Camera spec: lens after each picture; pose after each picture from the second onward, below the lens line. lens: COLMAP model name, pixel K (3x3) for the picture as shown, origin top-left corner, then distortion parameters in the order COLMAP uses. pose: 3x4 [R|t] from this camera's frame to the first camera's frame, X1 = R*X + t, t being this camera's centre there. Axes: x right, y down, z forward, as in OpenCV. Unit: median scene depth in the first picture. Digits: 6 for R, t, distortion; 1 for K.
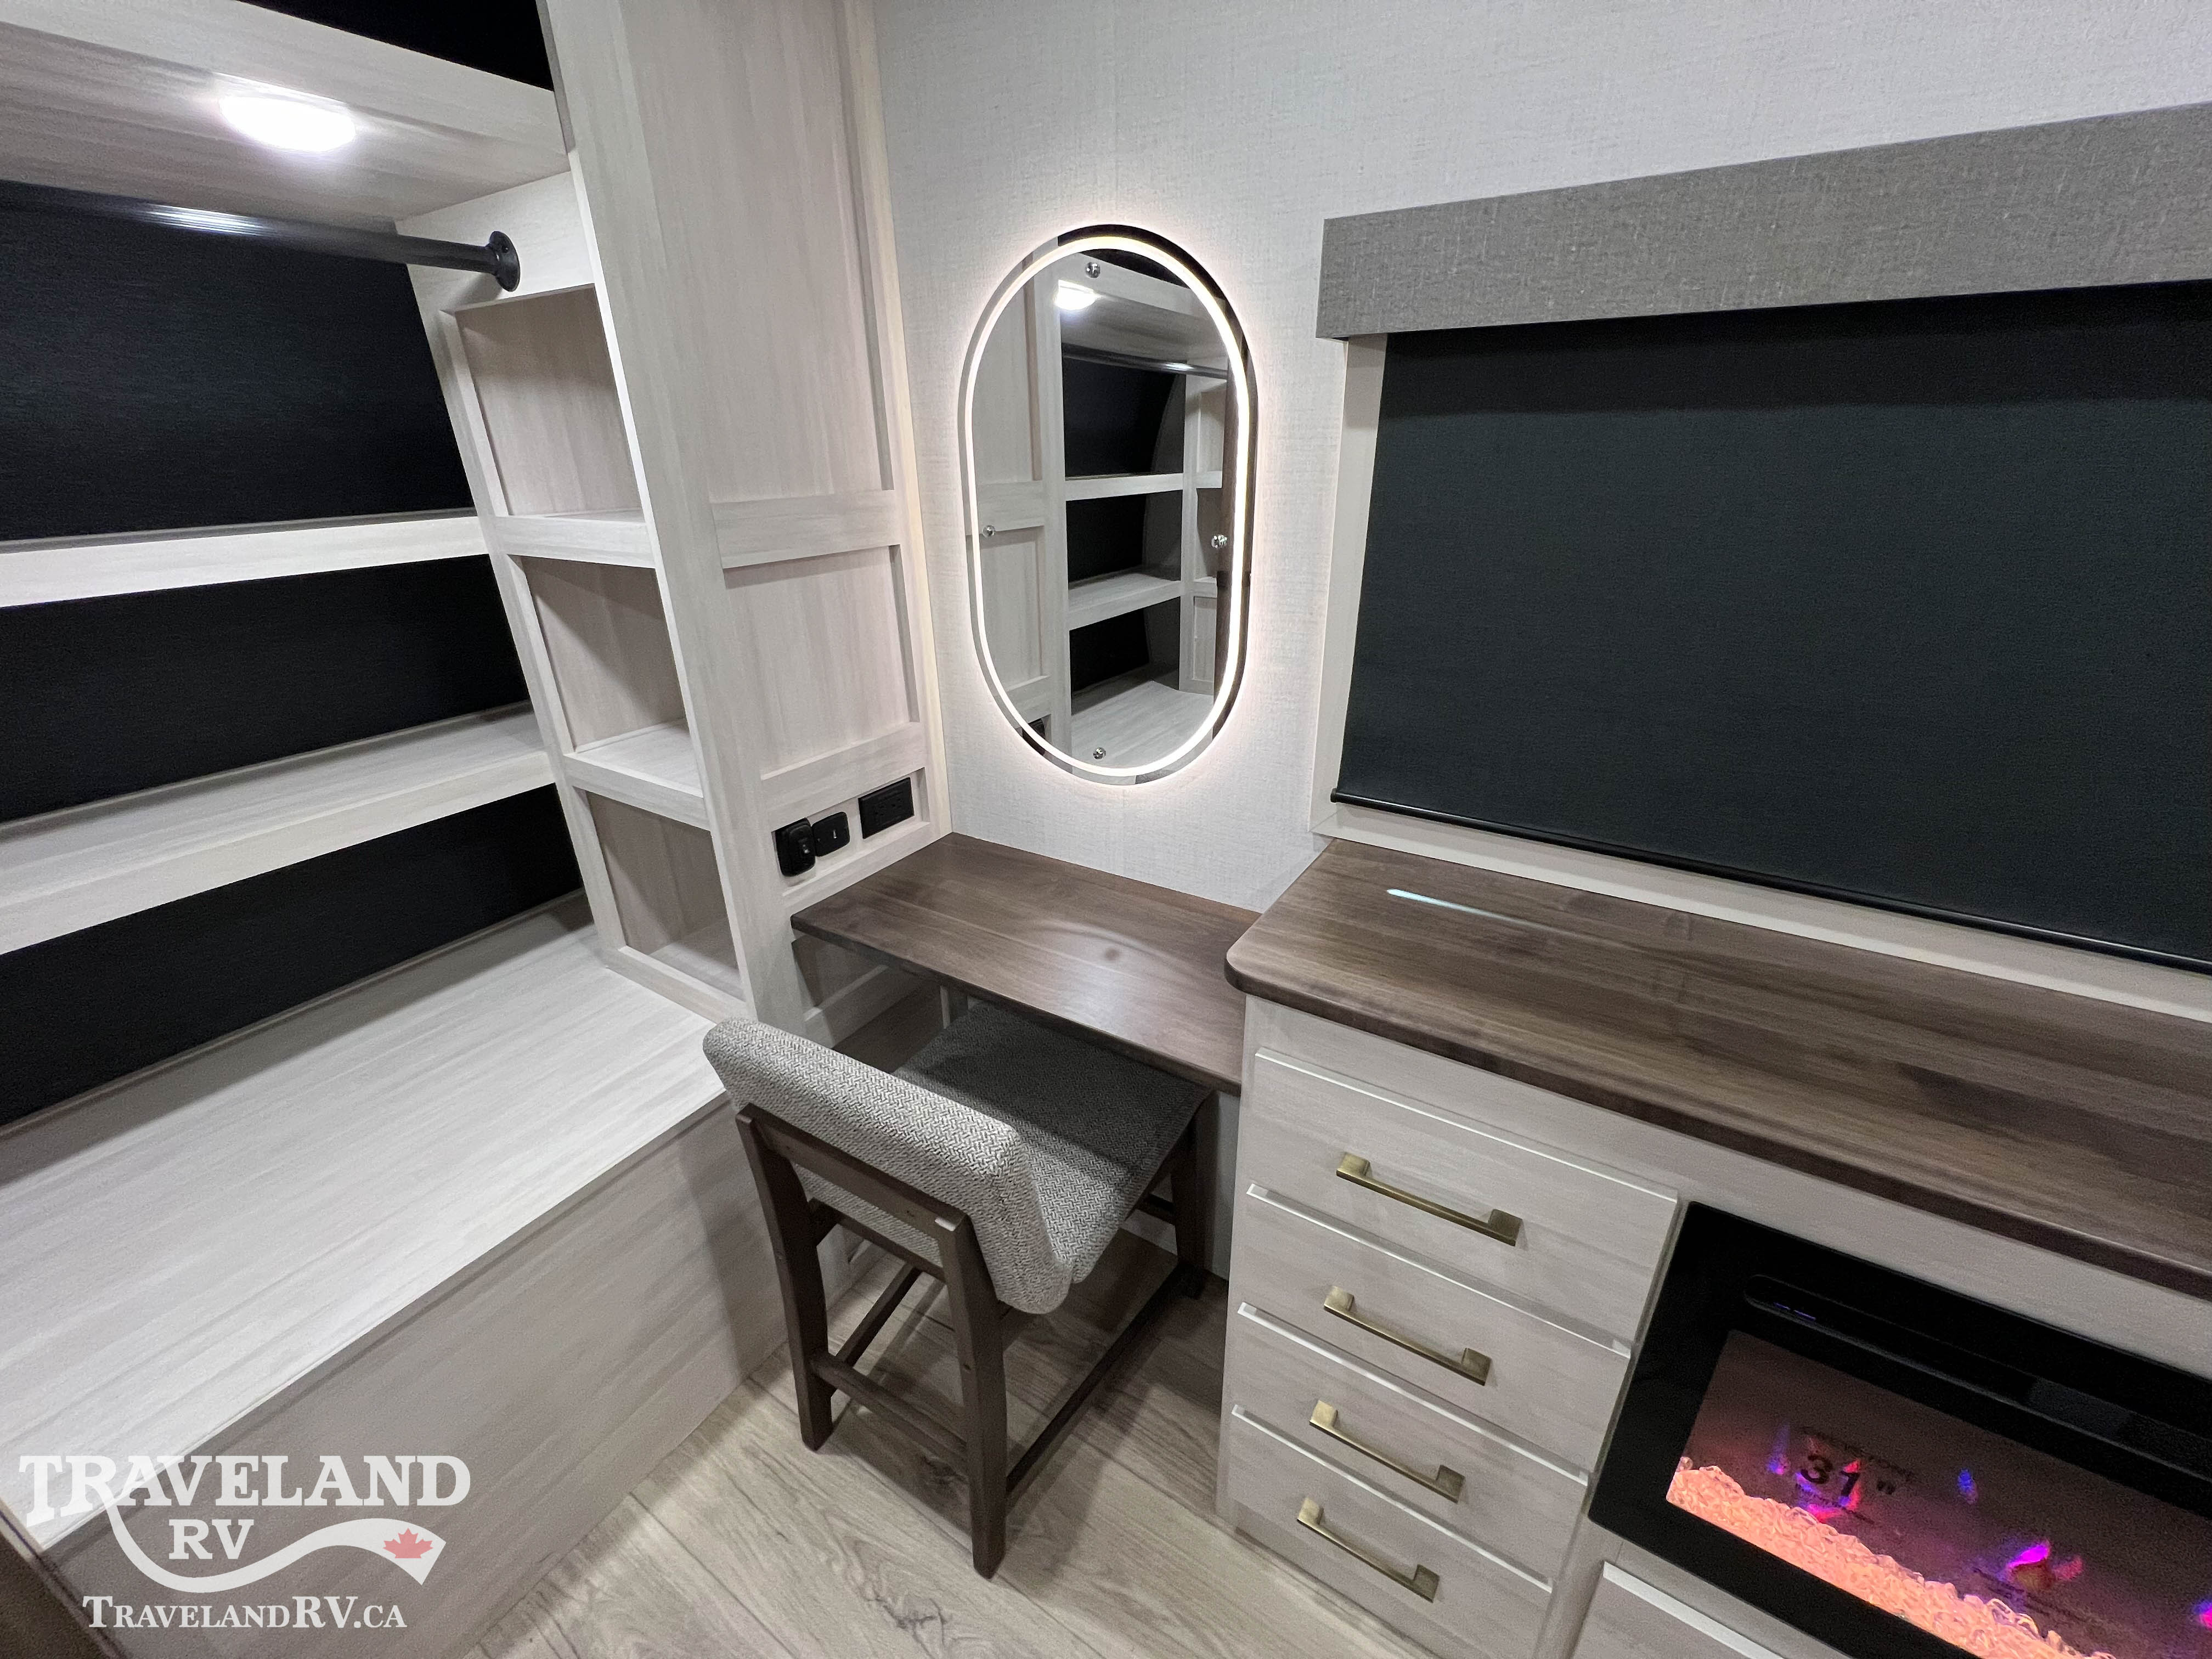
lens RADIAL K [[885.9, 0, 1100.1], [0, 885.9, 826.4], [0, 0, 1]] dist [-0.001069, 0.000412]
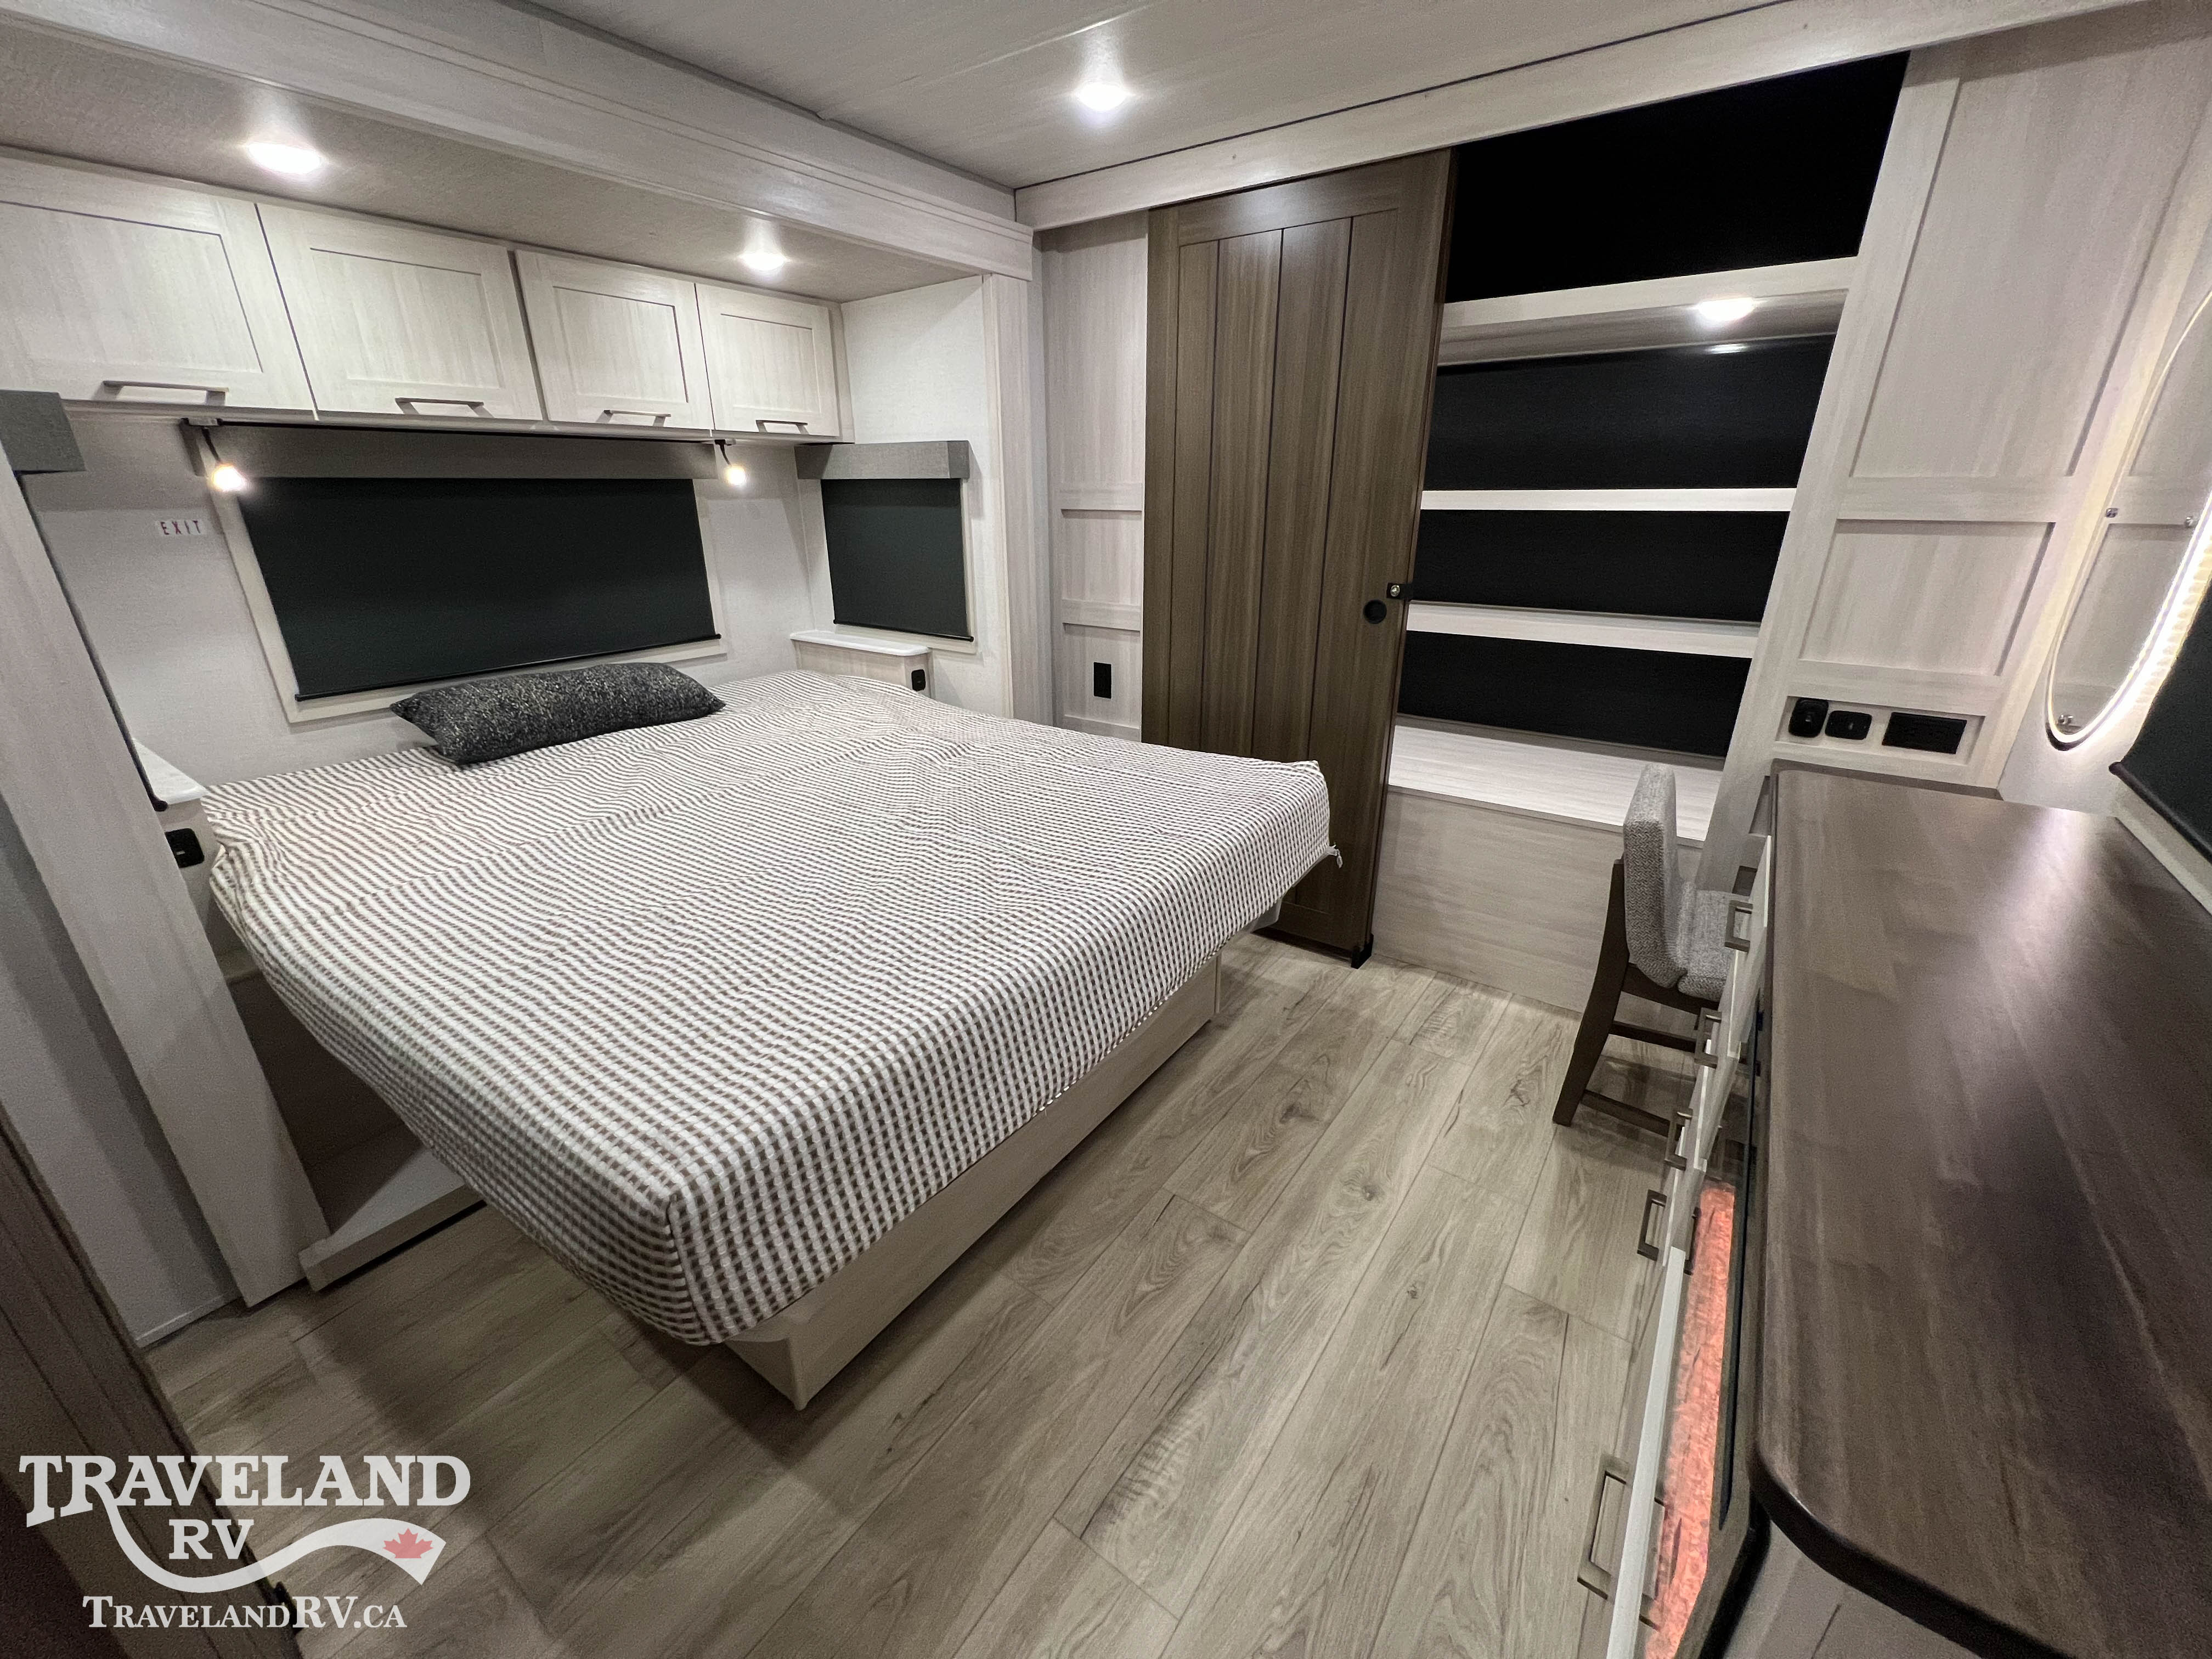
lens RADIAL K [[885.9, 0, 1098.9], [0, 885.9, 826.7], [0, 0, 1]] dist [-0.001069, 0.000412]
pose [[-0.060806, 0.378331, -0.923671, 1.185172], [-0.396501, 0.840085, 0.370196, 0.102769], [0.916018, 0.388747, 0.098926, -0.149995]]
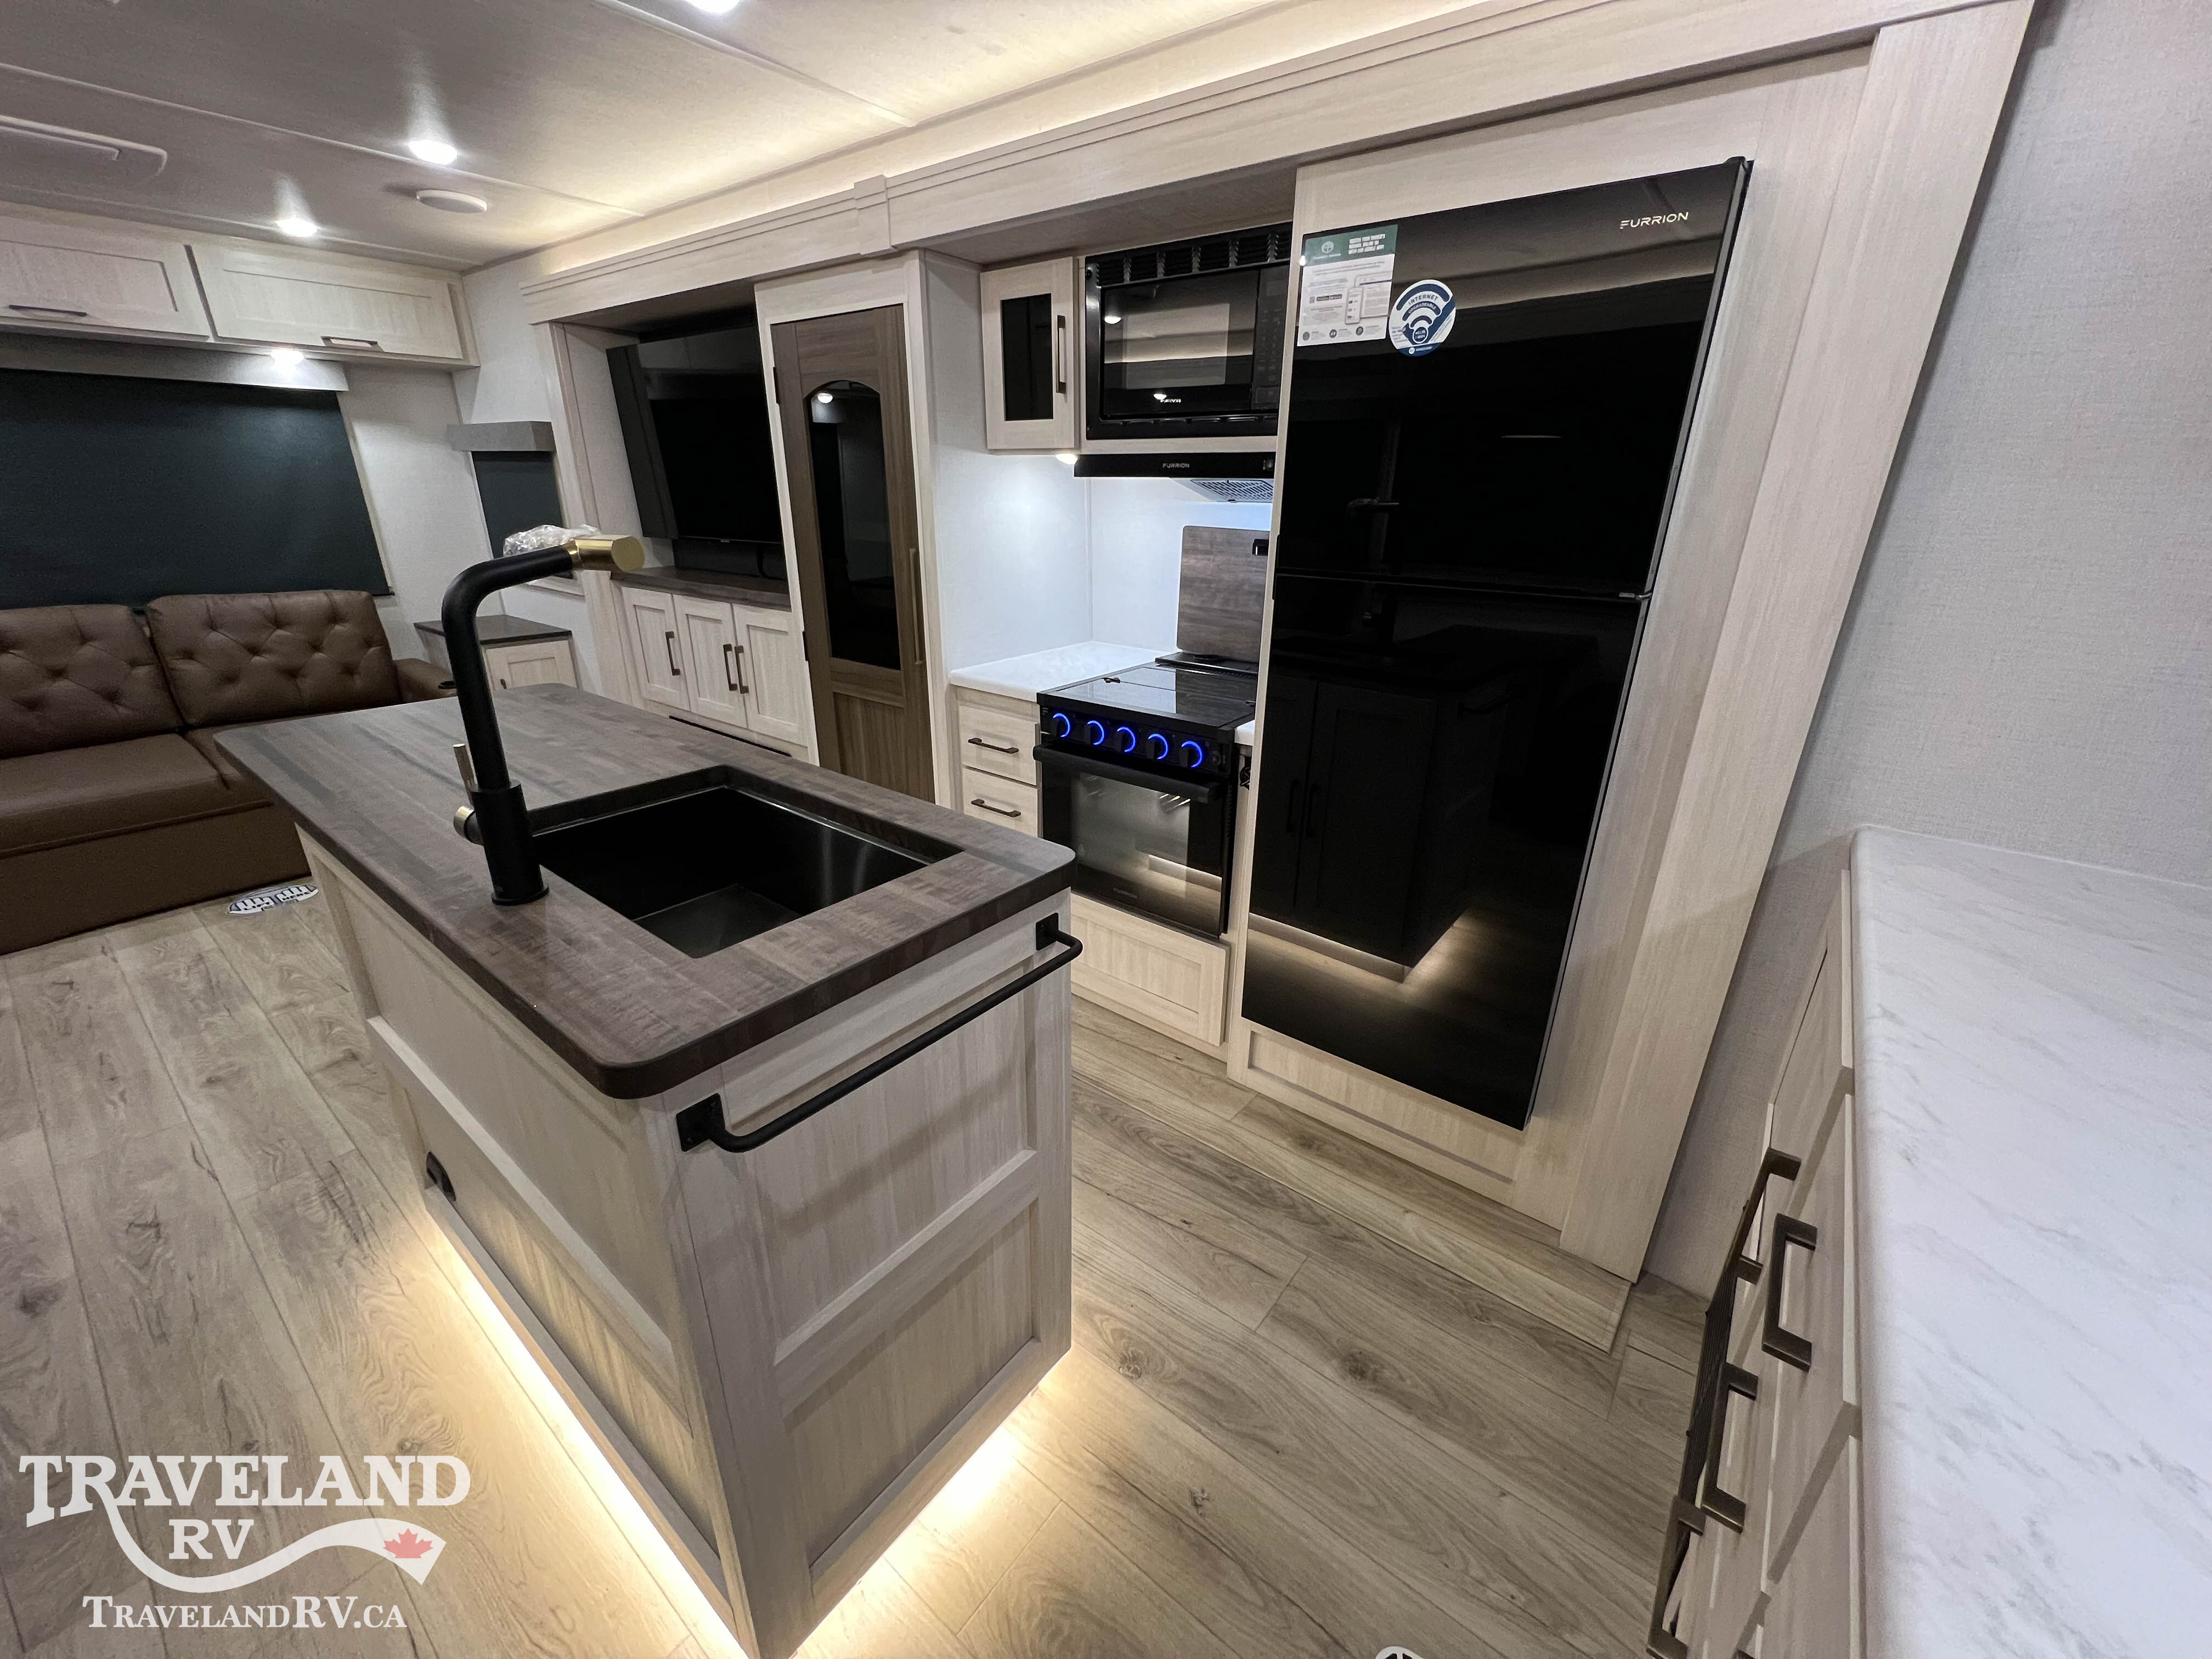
lens RADIAL K [[885.9, 0, 1101.2], [0, 885.9, 824.7], [0, 0, 1]] dist [-0.001069, 0.000412]
pose [[-0.994798, -0.034370, 0.095899, -1.763380], [0.042990, 0.711804, 0.701061, -0.511800], [-0.092357, 0.701537, -0.706623, 1.311880]]
